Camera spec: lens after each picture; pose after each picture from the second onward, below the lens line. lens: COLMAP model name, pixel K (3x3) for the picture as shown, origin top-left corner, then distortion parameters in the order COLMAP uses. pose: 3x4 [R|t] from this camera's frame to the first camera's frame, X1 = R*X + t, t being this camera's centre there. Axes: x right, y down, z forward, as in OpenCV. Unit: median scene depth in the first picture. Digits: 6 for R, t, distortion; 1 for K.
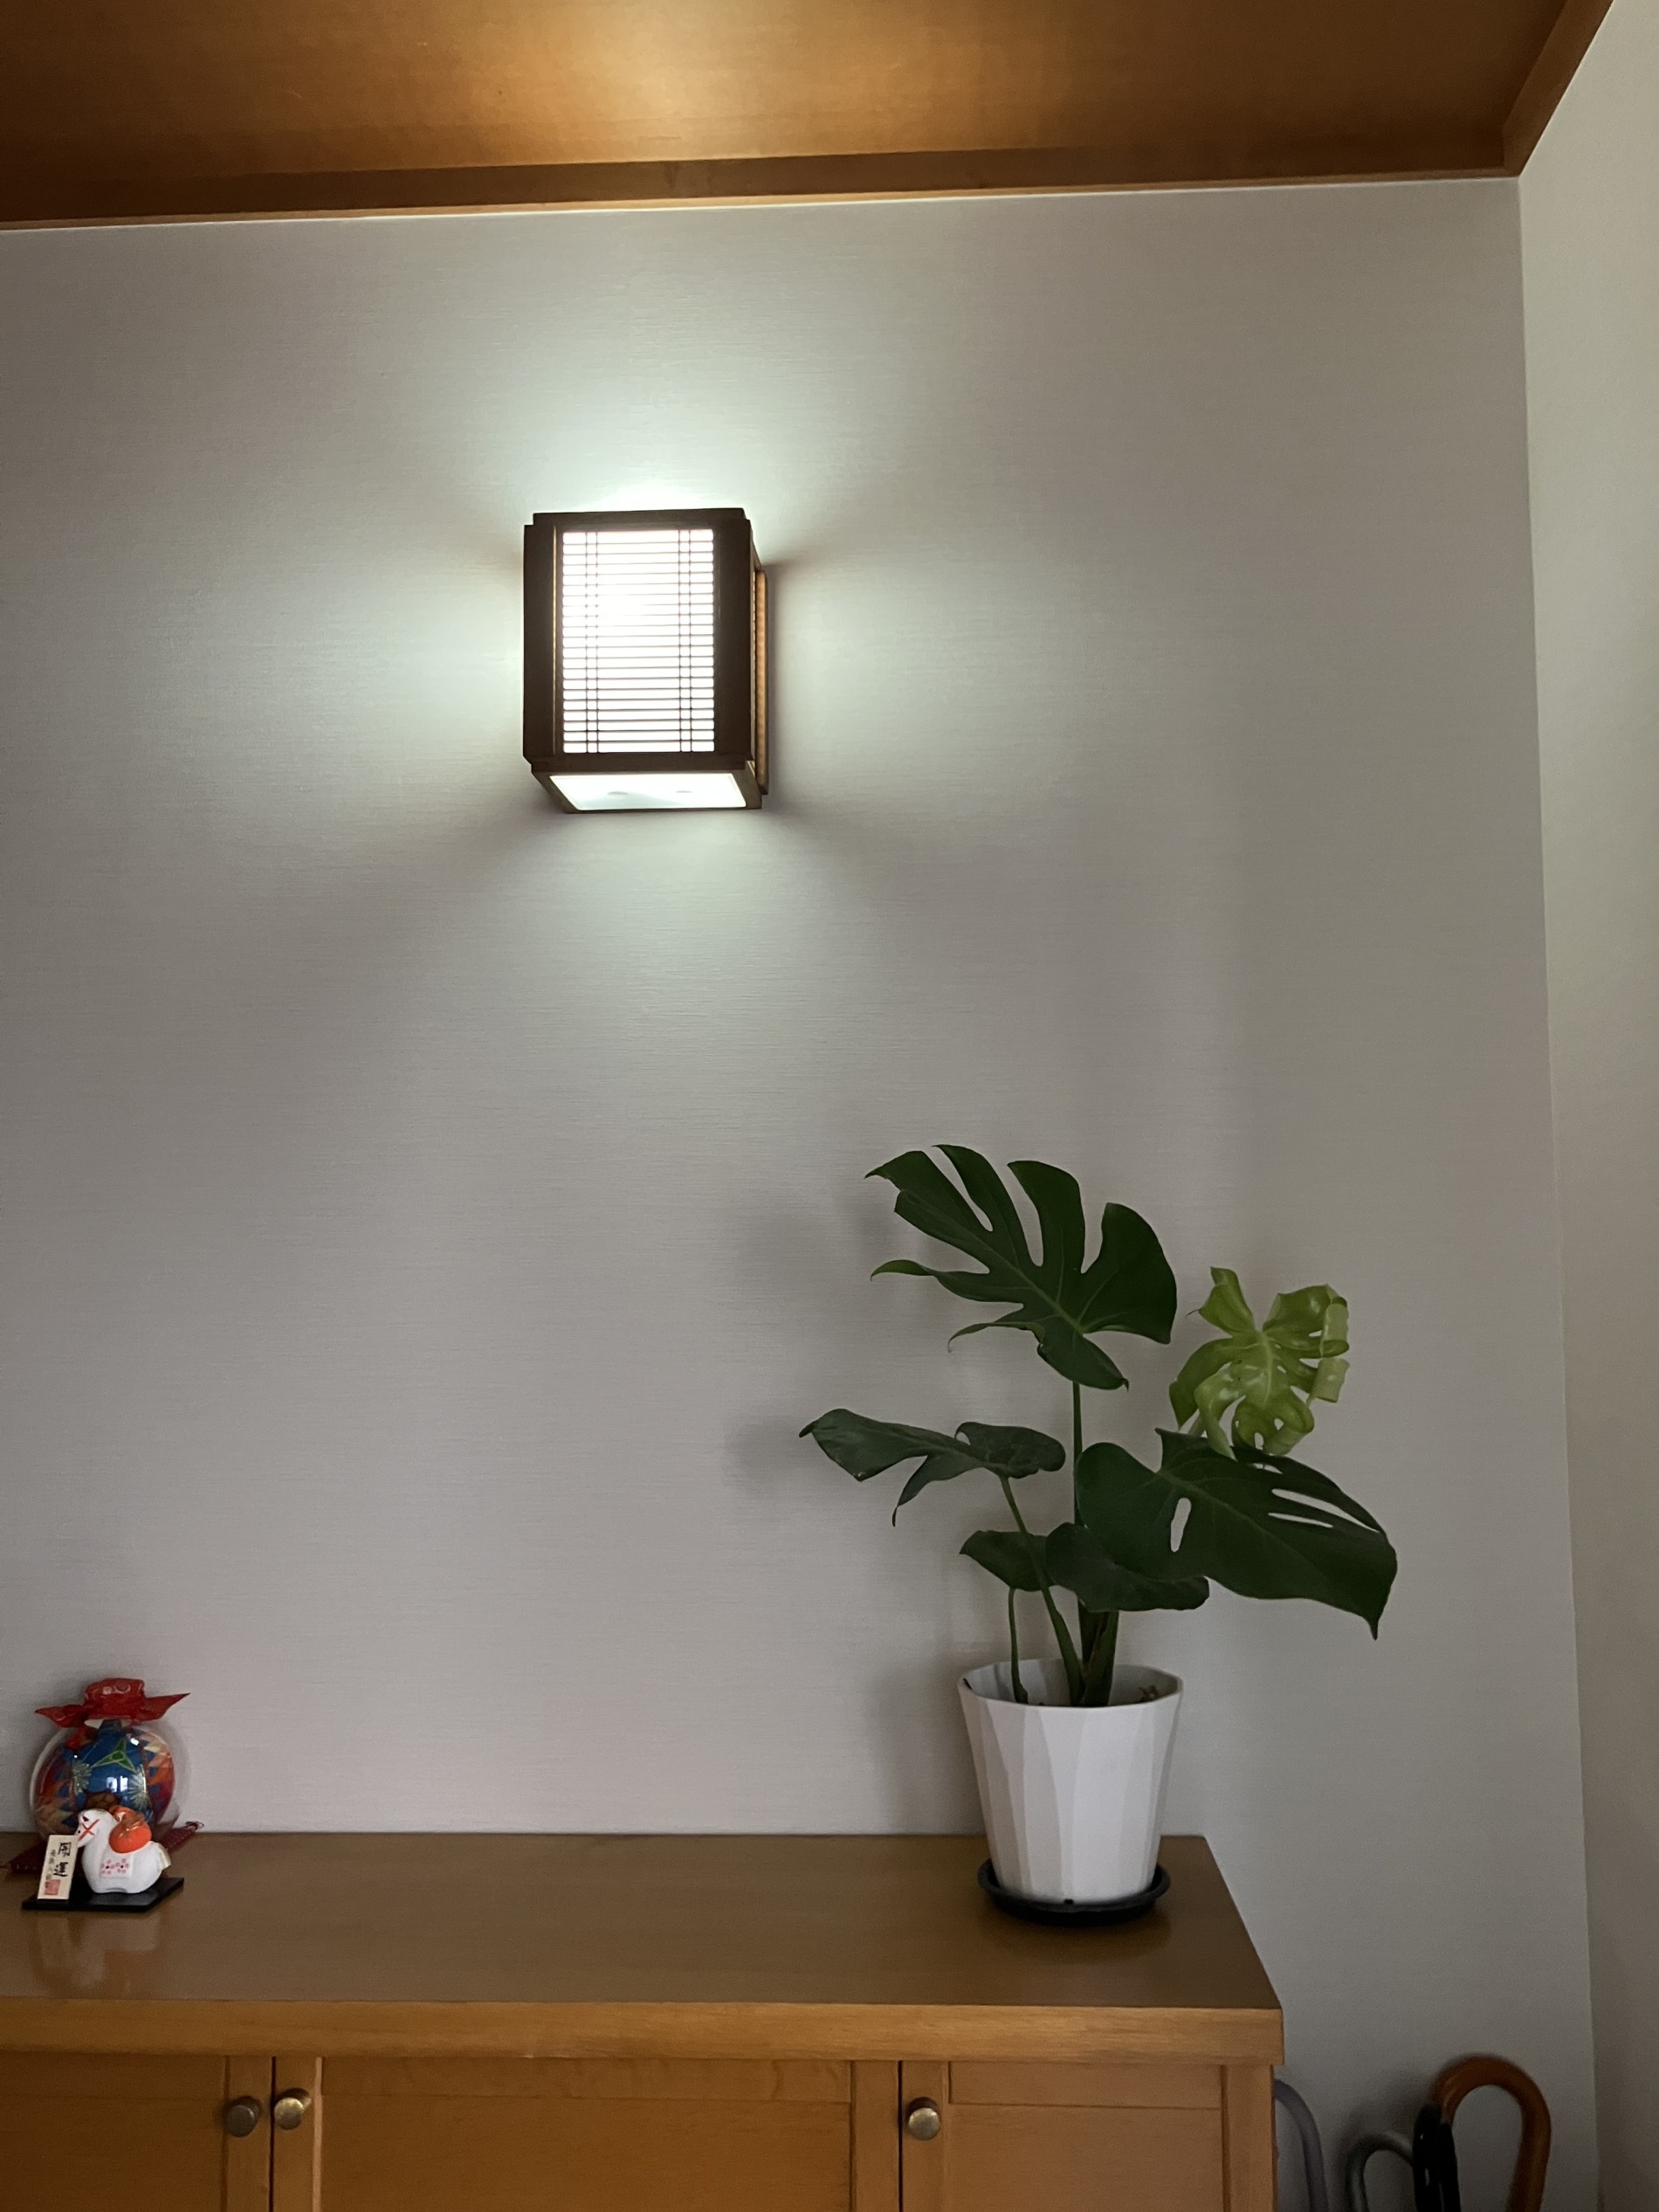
lens RADIAL K [[1774.2, 0, 829.5], [0, 1774.2, 1106.0], [0, 0, 1]] dist [0.053210, -0.073566]
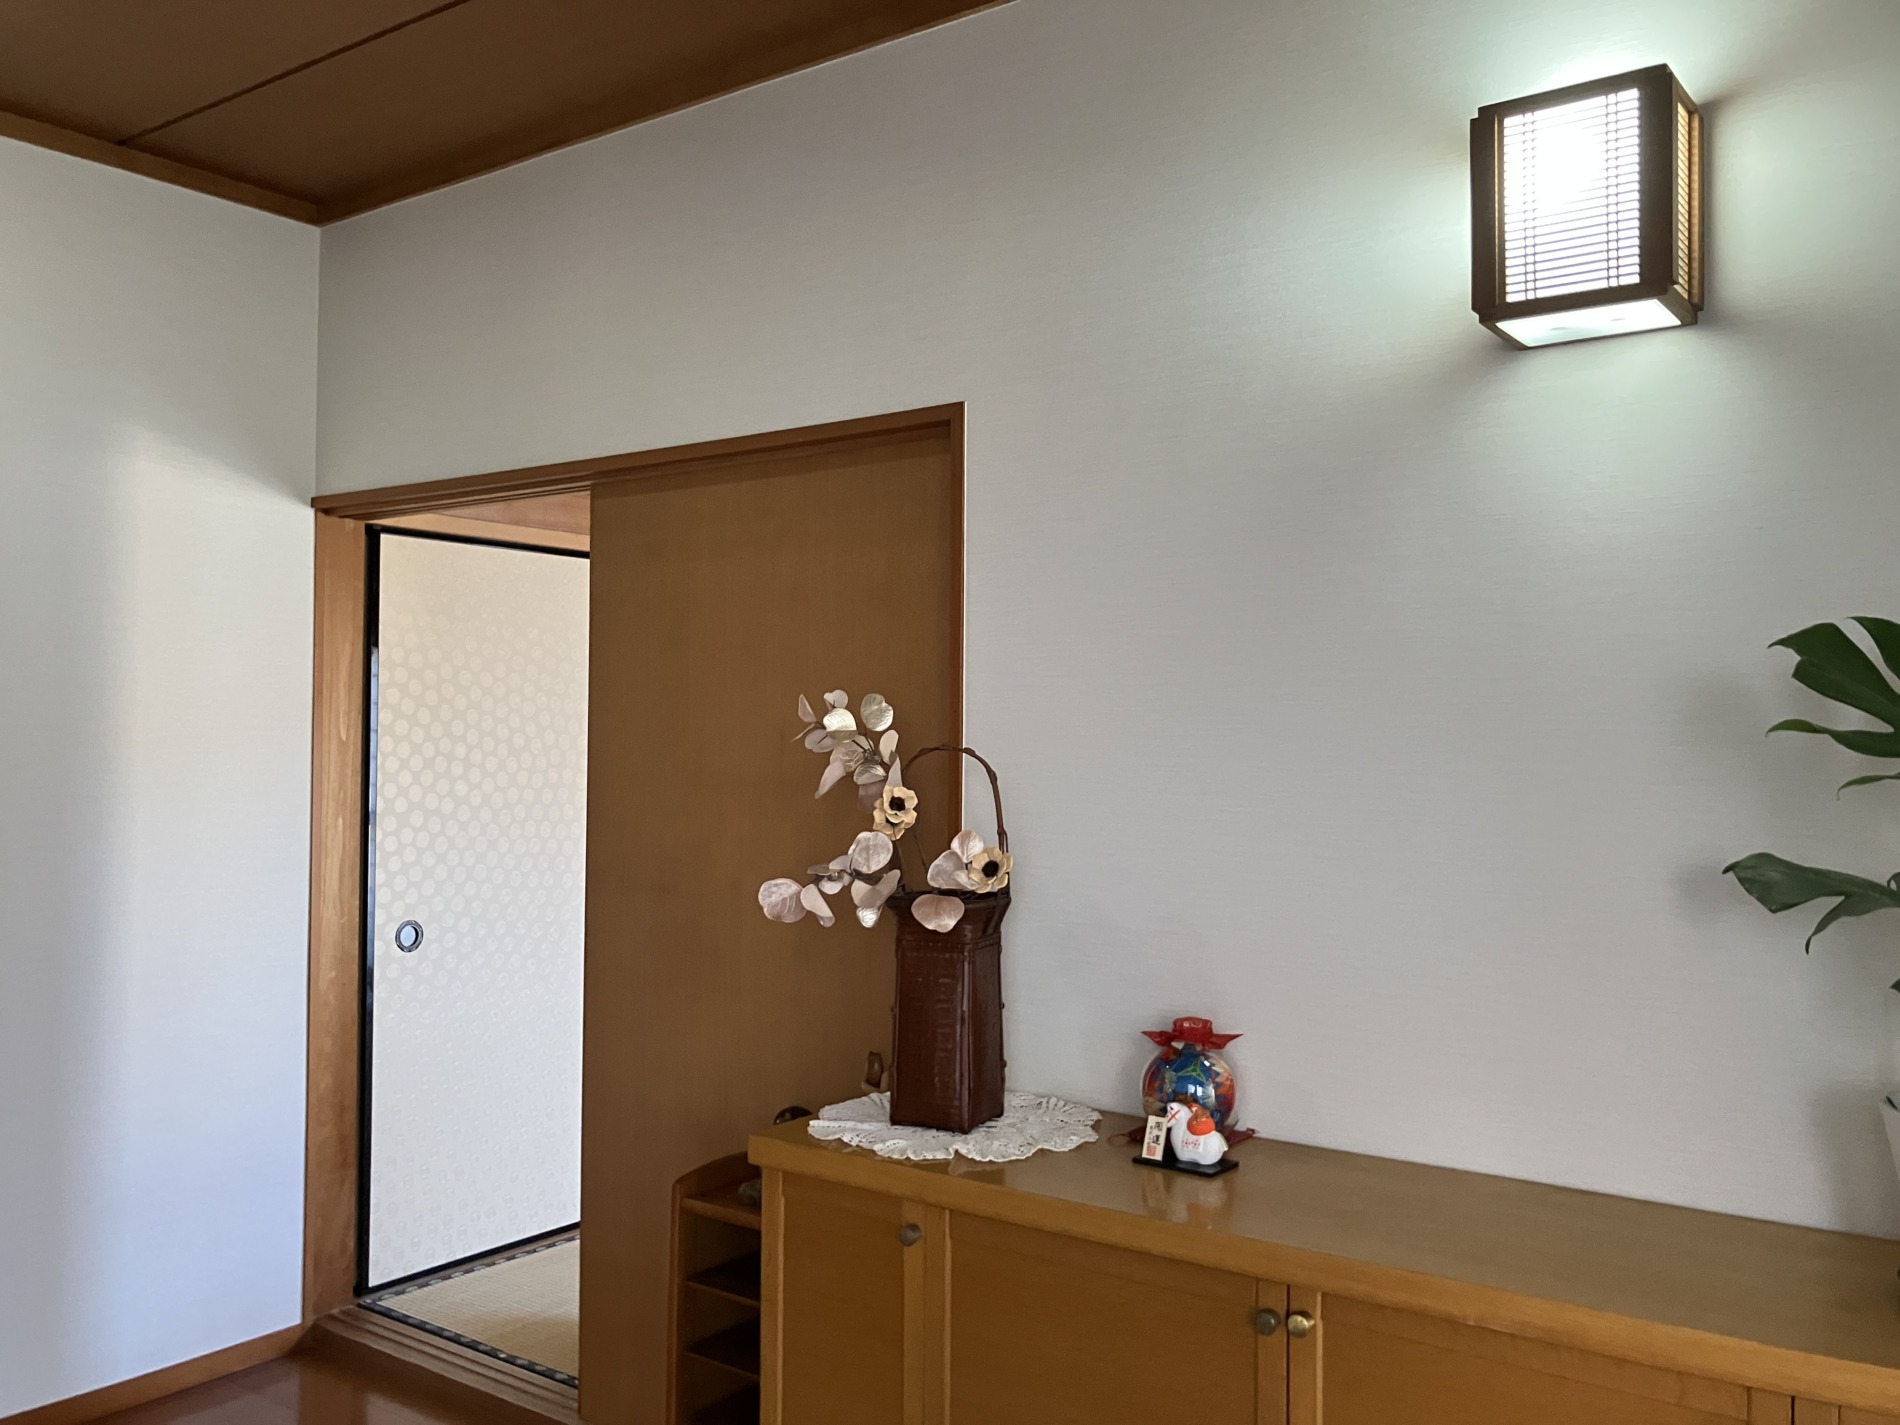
lens RADIAL K [[1586.5, 0, 950.0], [0, 1586.5, 712.5], [0, 0, 1]] dist [-0.002289, -0.004333]
pose [[0.830808, 0.000540, -0.556559, 0.137127], [0.035926, 0.997862, 0.054597, 0.007201], [0.555399, -0.065355, 0.829012, -0.122534]]
